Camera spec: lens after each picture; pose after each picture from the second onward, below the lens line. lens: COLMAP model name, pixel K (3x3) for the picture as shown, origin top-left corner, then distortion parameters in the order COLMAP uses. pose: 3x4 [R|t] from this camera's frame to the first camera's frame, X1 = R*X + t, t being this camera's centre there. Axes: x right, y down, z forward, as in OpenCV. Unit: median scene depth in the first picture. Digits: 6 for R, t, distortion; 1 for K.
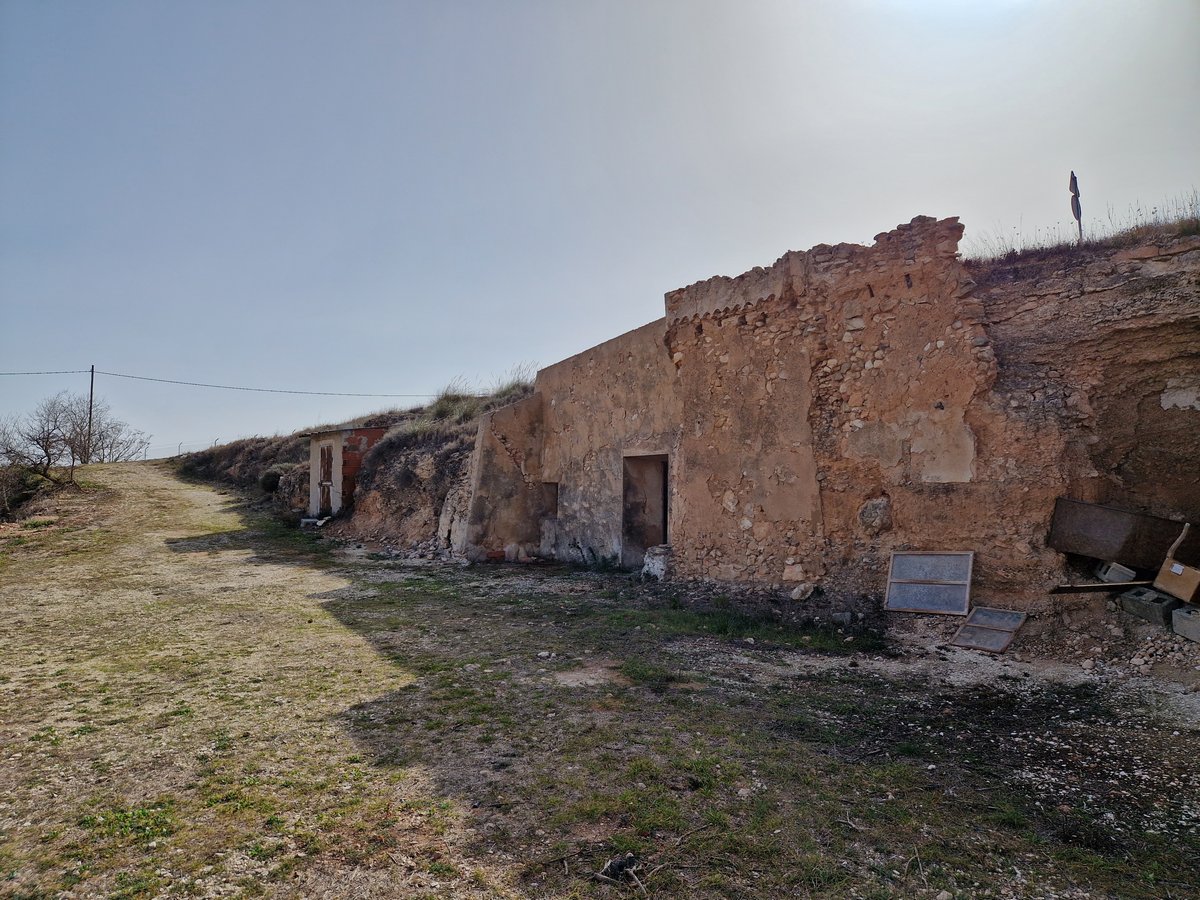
lens RADIAL K [[773.9, 0, 600.0], [0, 773.9, 450.0], [0, 0, 1]] dist [0.056651, -0.000512]
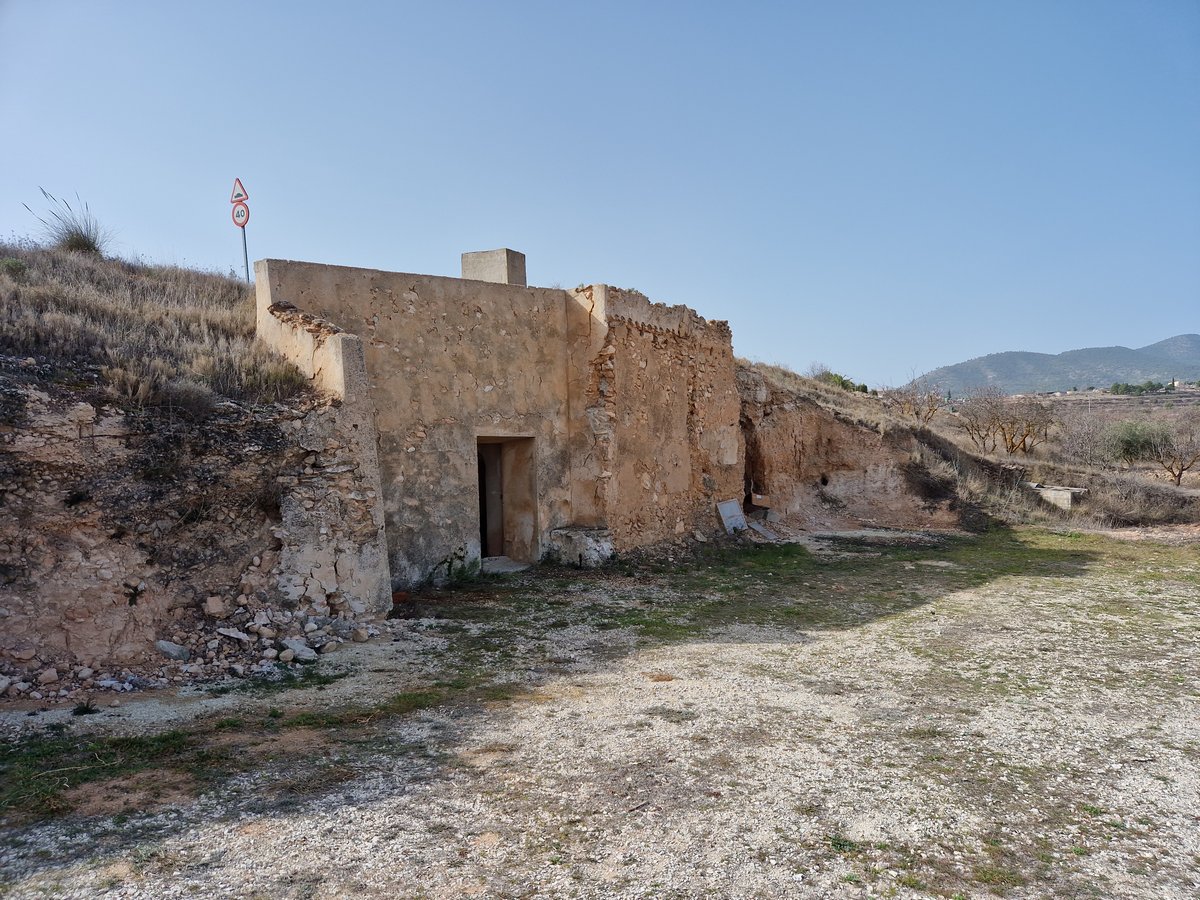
lens RADIAL K [[773.9, 0, 600.0], [0, 773.9, 450.0], [0, 0, 1]] dist [0.056651, -0.000512]
pose [[-0.296568, 0.014669, 0.954899, -0.965900], [-0.032885, 0.999132, -0.025561, 0.049377], [-0.954445, -0.038982, -0.295828, 1.398155]]
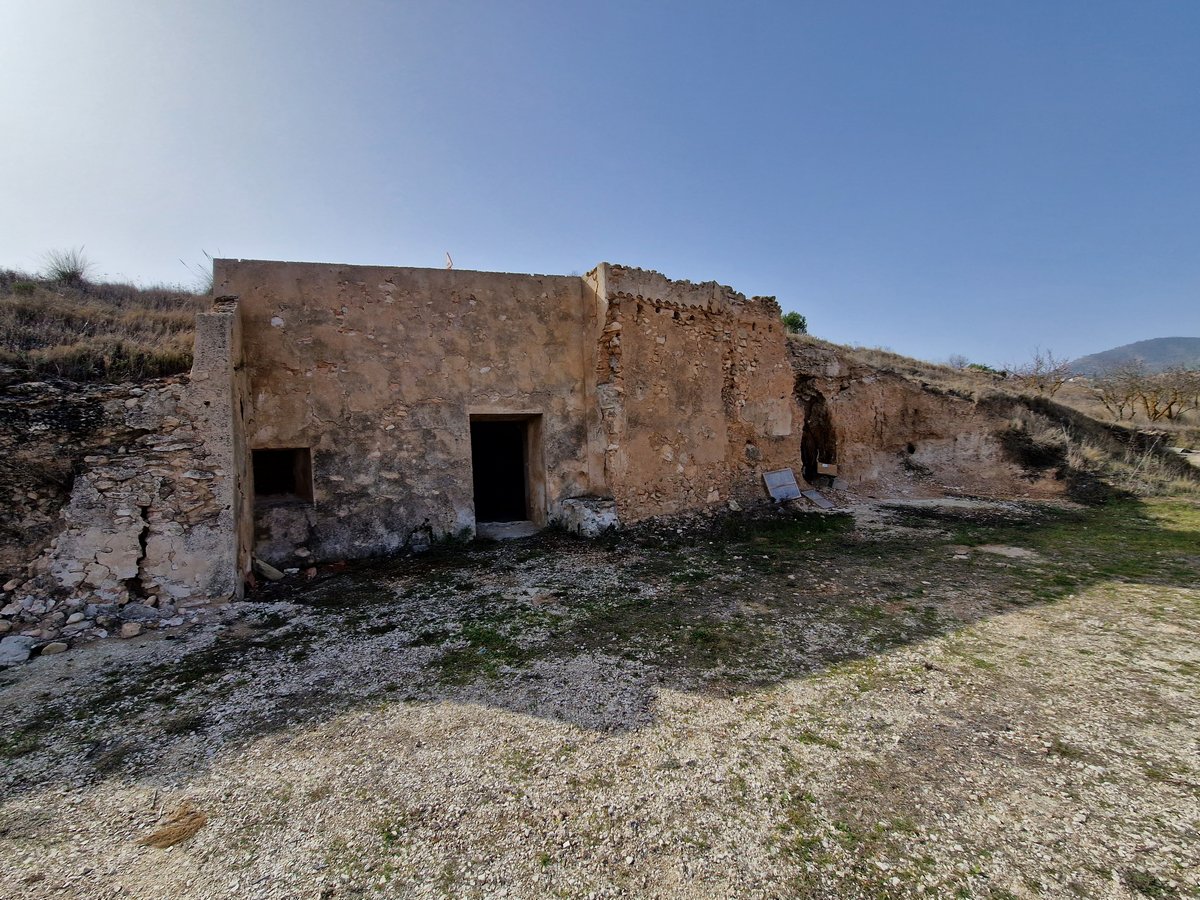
lens RADIAL K [[474.7, 0, 600.0], [0, 474.7, 450.0], [0, 0, 1]] dist [-0.004167, -0.000201]
pose [[0.087853, -0.021126, 0.995909, -0.611949], [-0.014584, 0.999641, 0.022492, 0.044067], [-0.996027, -0.016500, 0.087514, 1.012938]]
